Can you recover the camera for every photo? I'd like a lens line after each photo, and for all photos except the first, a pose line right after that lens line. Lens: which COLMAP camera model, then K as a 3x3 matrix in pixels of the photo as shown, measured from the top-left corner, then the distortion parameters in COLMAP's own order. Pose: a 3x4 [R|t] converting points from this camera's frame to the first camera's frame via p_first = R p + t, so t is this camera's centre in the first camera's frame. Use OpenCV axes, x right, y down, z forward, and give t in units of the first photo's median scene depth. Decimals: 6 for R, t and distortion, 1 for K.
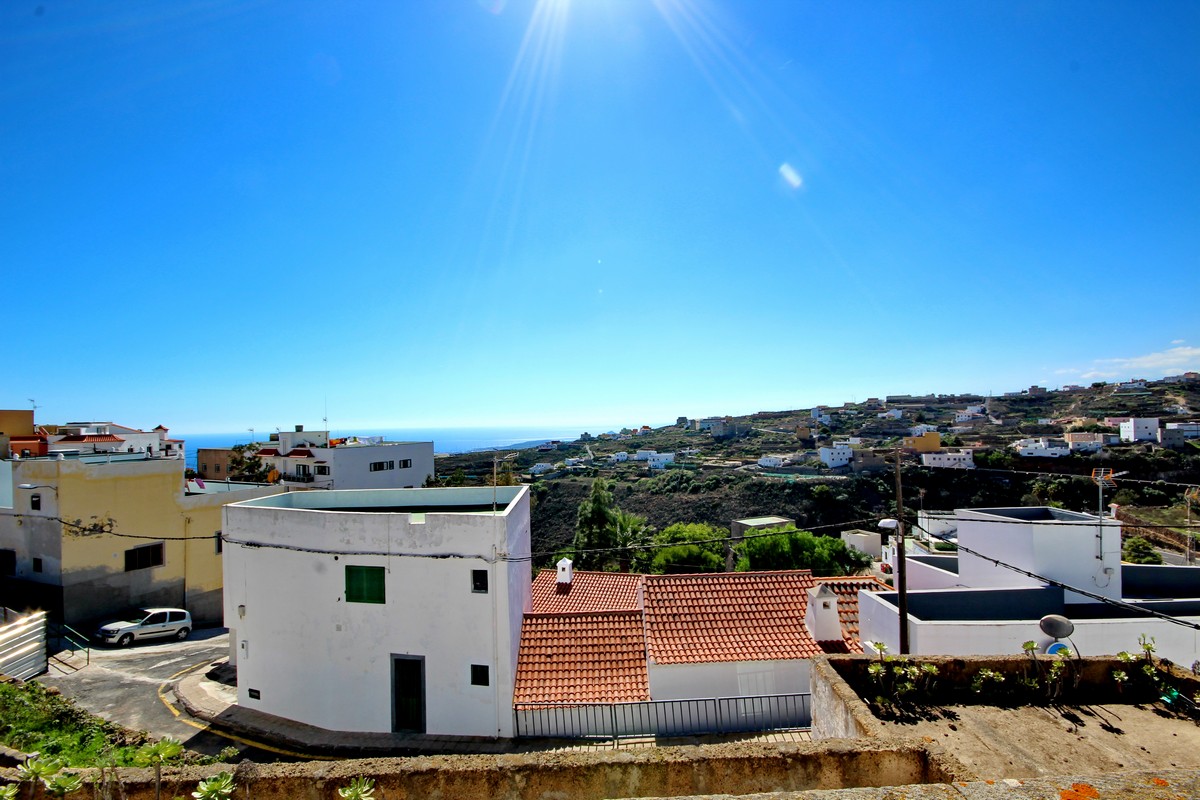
lens RADIAL K [[559.6, 0, 606.4], [0, 559.6, 402.6], [0, 0, 1]] dist [0.009438, -0.010982]
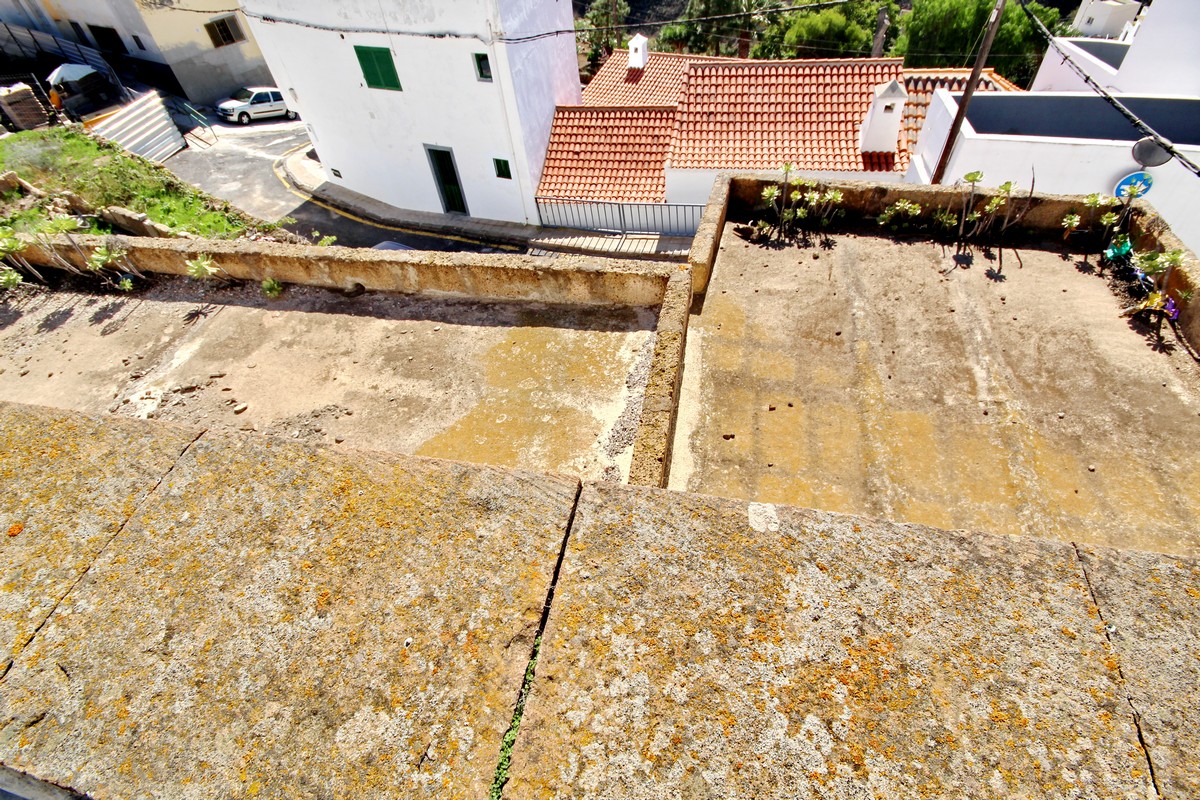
lens RADIAL K [[559.6, 0, 616.6], [0, 559.6, 422.9], [0, 0, 1]] dist [0.009438, -0.010982]
pose [[0.968985, 0.146262, -0.199188, 0.234978], [0.061185, 0.638946, 0.766814, 0.000570], [0.239426, -0.755219, 0.610180, 0.050196]]
